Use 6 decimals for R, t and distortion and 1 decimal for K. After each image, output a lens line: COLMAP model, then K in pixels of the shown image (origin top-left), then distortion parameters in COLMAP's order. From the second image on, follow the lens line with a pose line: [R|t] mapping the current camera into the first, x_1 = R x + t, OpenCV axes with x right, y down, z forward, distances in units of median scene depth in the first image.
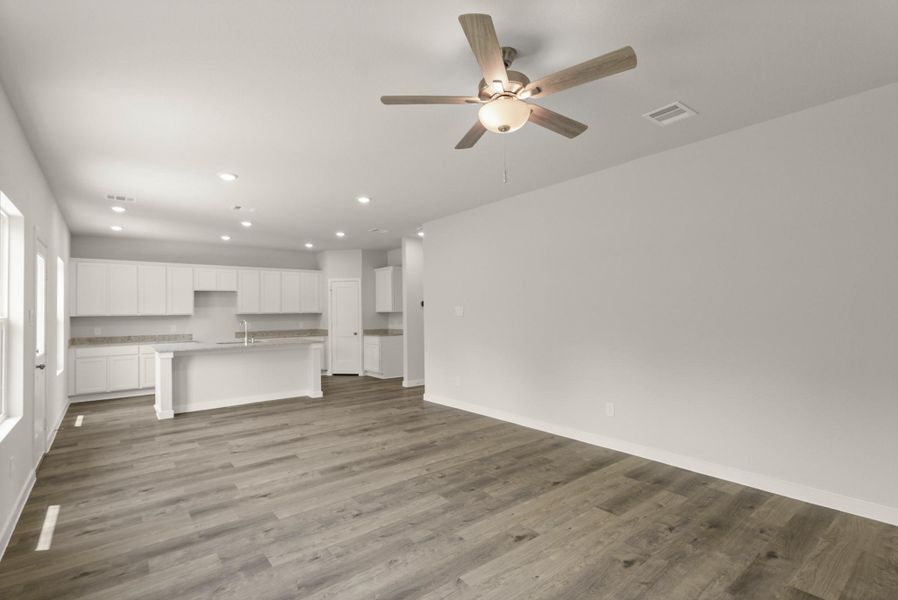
lens RADIAL K [[425.1, 0, 450.9], [0, 425.1, 308.1], [0, 0, 1]] dist [0.009702, -0.000180]
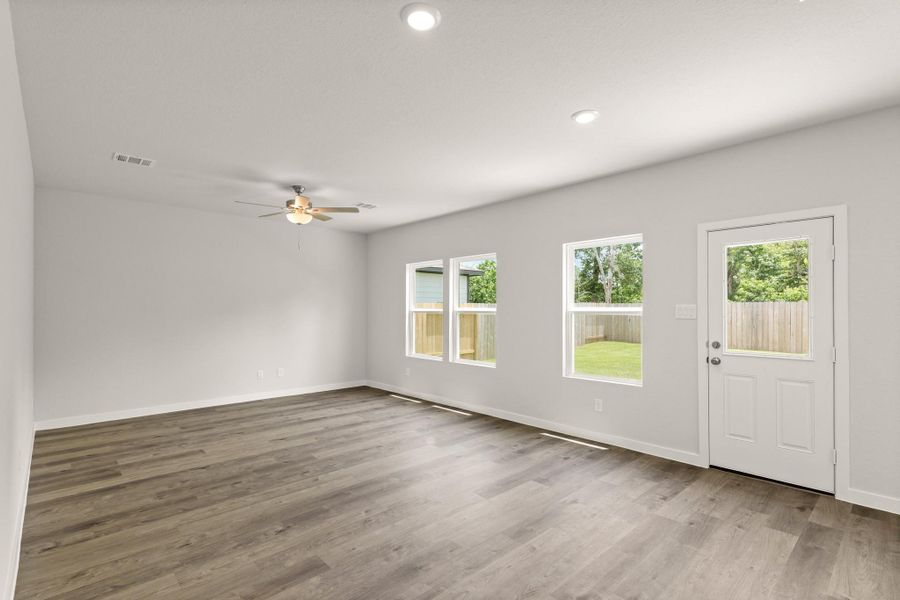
lens RADIAL K [[426.1, 0, 451.9], [0, 426.1, 308.1], [0, 0, 1]] dist [0.009702, -0.000180]
pose [[-0.996816, 0.011101, -0.078964, -0.277193], [0.012012, 0.999866, -0.011080, 0.017885], [0.078831, -0.011993, -0.996816, 1.934194]]
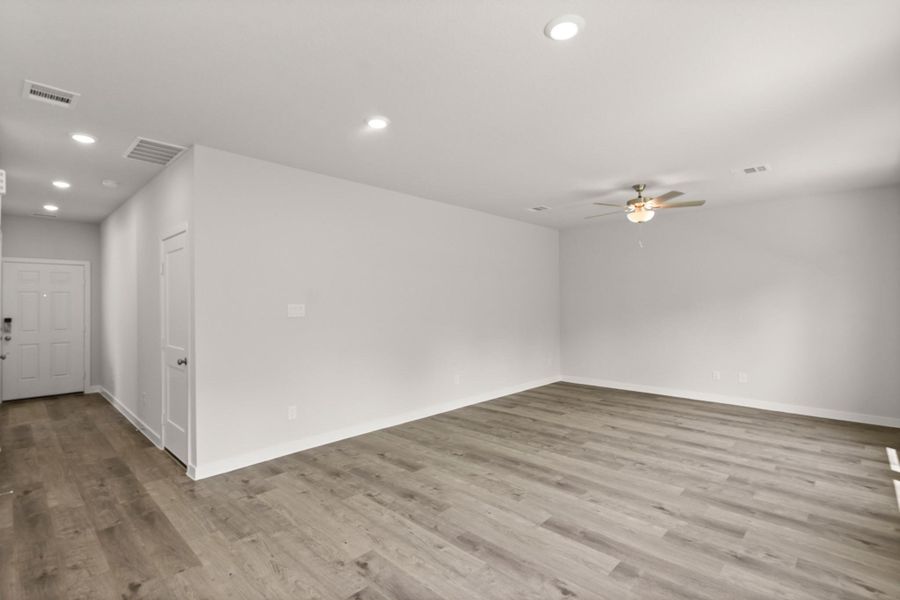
lens RADIAL K [[422.9, 0, 444.9], [0, 422.9, 302.0], [0, 0, 1]] dist [0.007358, -0.001298]
pose [[-0.125487, 0.017636, 0.991938, -1.117307], [-0.000418, 0.999841, -0.017829, 0.009009], [-0.992095, -0.002652, -0.125460, 1.362377]]
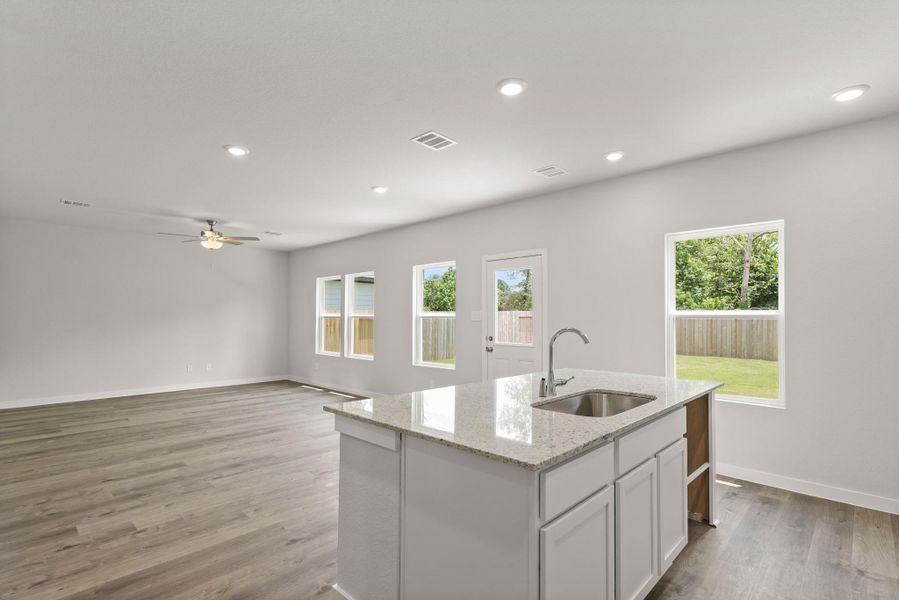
lens RADIAL K [[429.9, 0, 460.7], [0, 429.9, 309.5], [0, 0, 1]] dist [0.002062, 0.000556]
pose [[-0.989450, 0.006163, -0.144744, -0.649761], [0.010108, 0.999597, -0.026533, 0.038281], [0.144522, -0.027717, -0.989113, 2.434233]]
